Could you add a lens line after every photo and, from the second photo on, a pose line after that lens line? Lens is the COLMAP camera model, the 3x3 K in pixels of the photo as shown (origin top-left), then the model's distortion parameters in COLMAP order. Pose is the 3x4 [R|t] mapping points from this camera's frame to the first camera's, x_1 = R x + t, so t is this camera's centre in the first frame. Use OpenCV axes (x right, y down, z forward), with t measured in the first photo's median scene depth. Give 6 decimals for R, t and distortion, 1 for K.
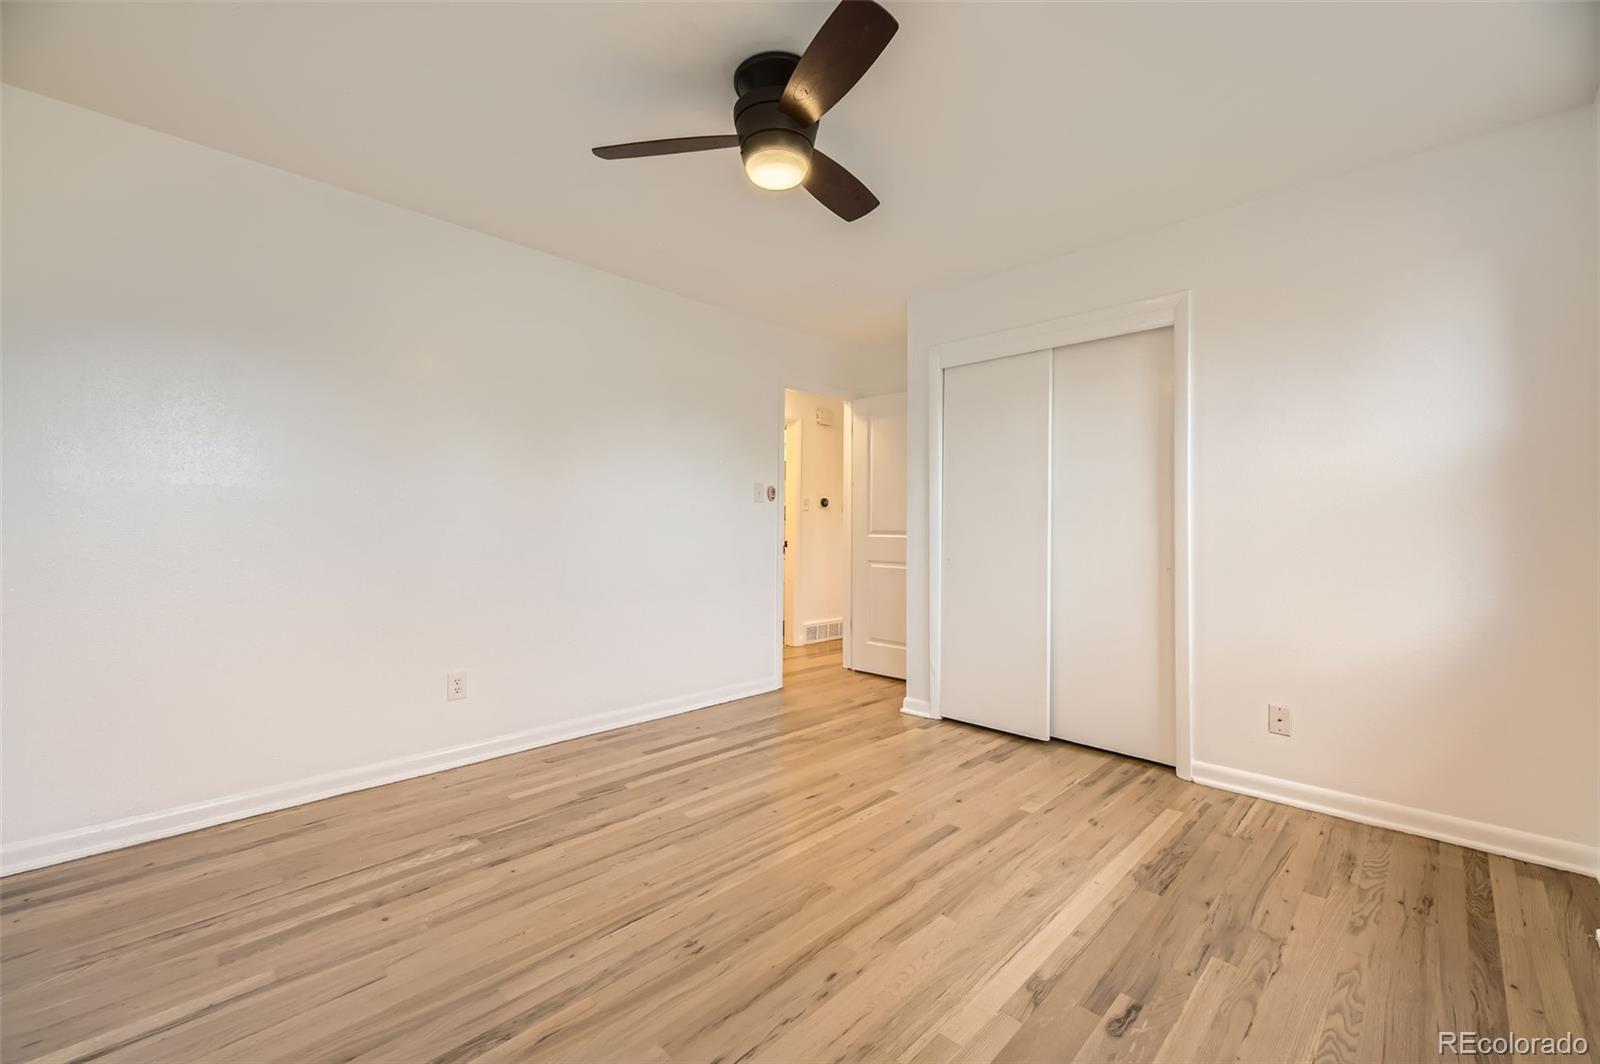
lens RADIAL K [[647.3, 0, 796.5], [0, 647.3, 526.7], [0, 0, 1]] dist [0.023687, -0.011879]
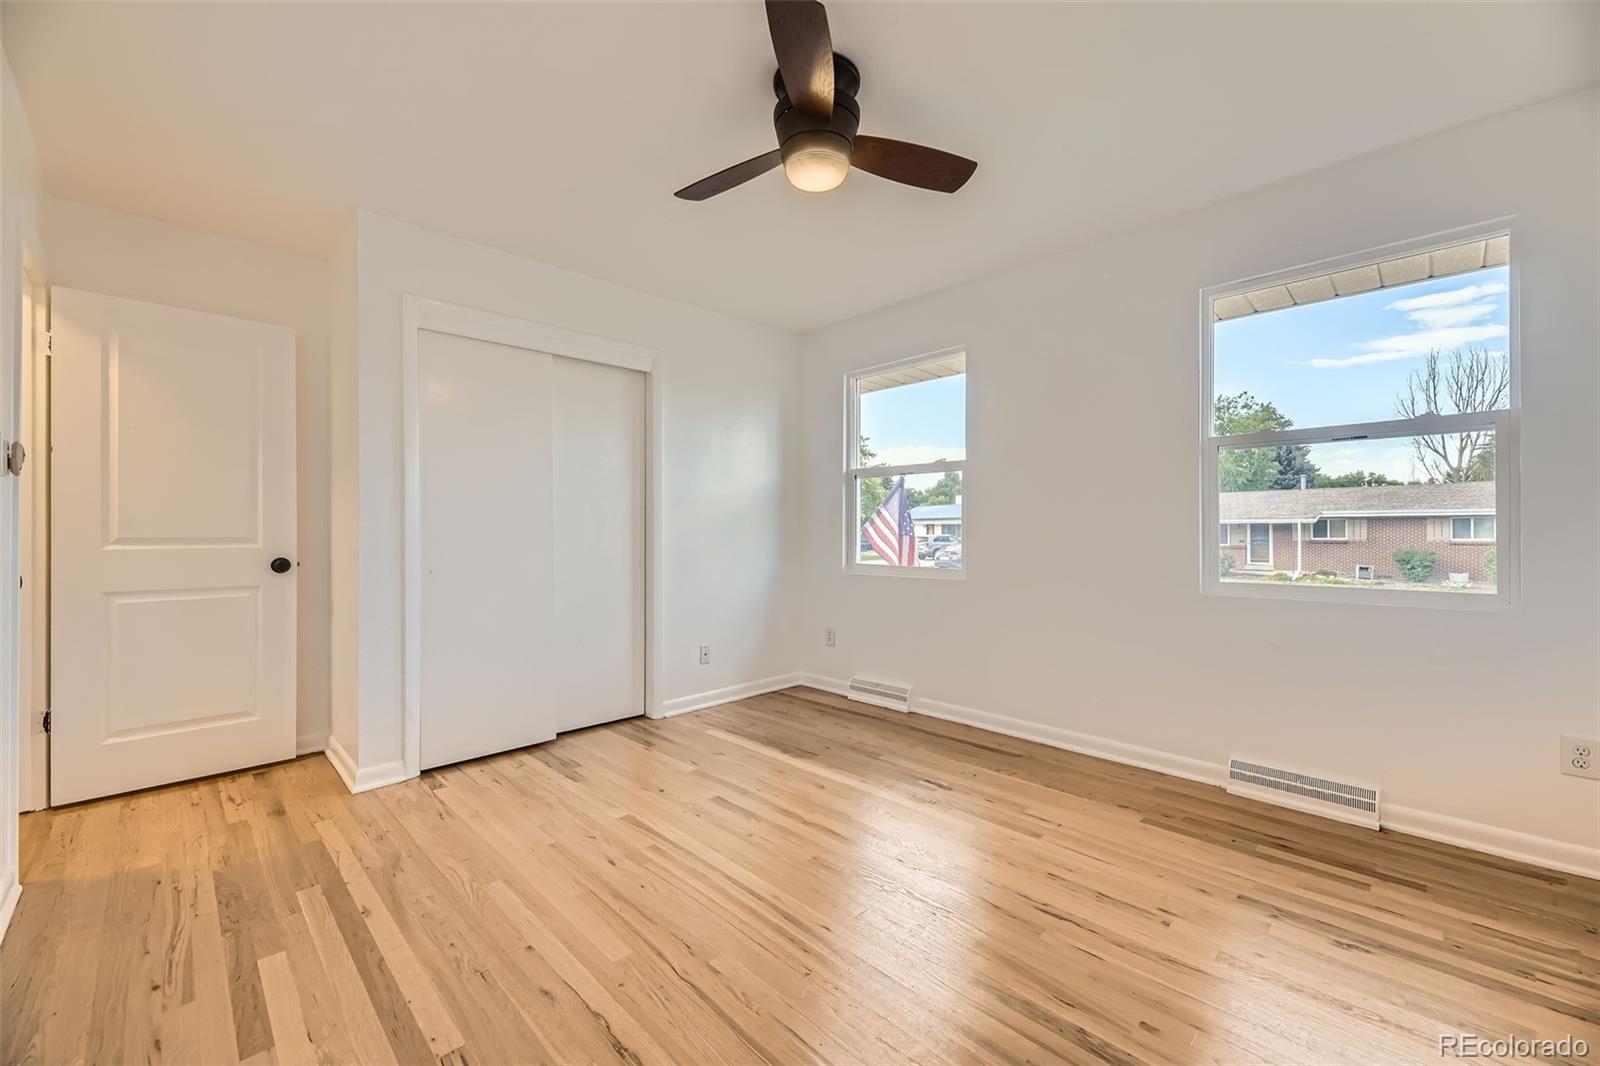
lens RADIAL K [[627.9, 0, 797.4], [0, 627.9, 523.7], [0, 0, 1]] dist [0.023520, -0.007066]
pose [[0.053683, 0.003287, 0.998553, -0.865582], [0.001331, 0.999993, -0.003363, -0.009874], [-0.998557, 0.001509, 0.053678, 0.818234]]
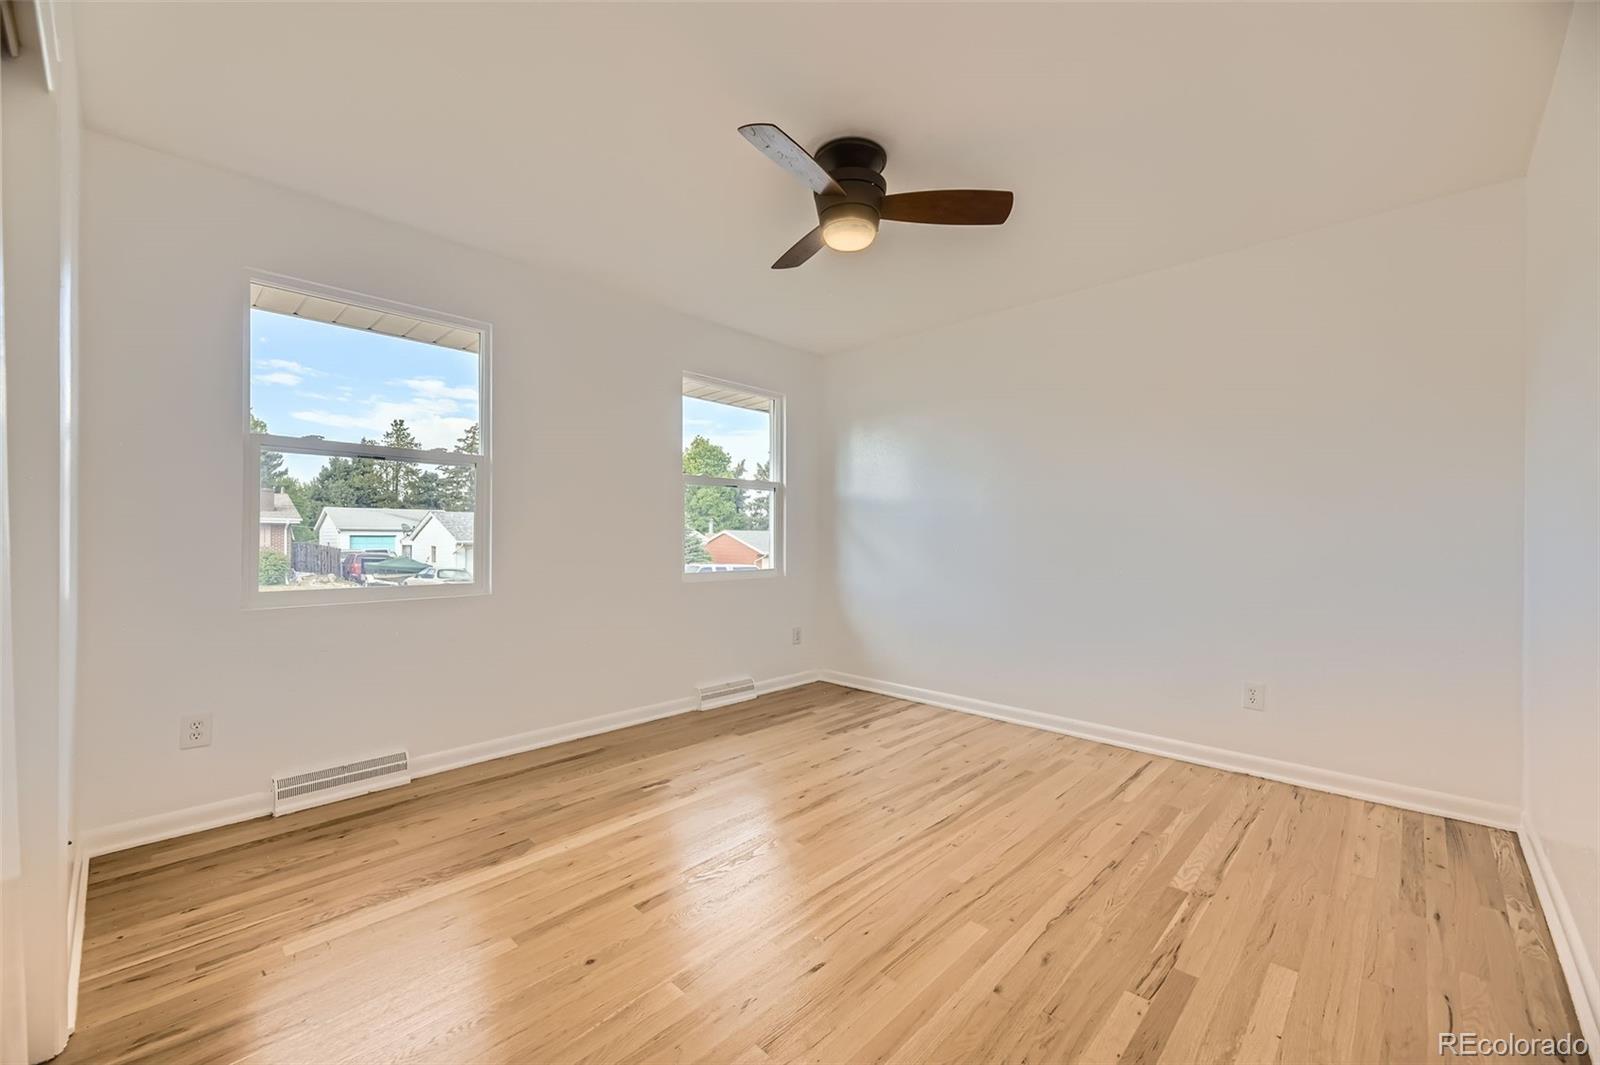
lens RADIAL K [[656.2, 0, 754.5], [0, 656.2, 536.6], [0, 0, 1]] dist [0.009220, -0.000016]
pose [[-0.998471, -0.009337, 0.054489, 0.059866], [-0.009402, 0.999955, -0.000937, -0.005903], [-0.054477, -0.001448, -0.998514, 1.868049]]
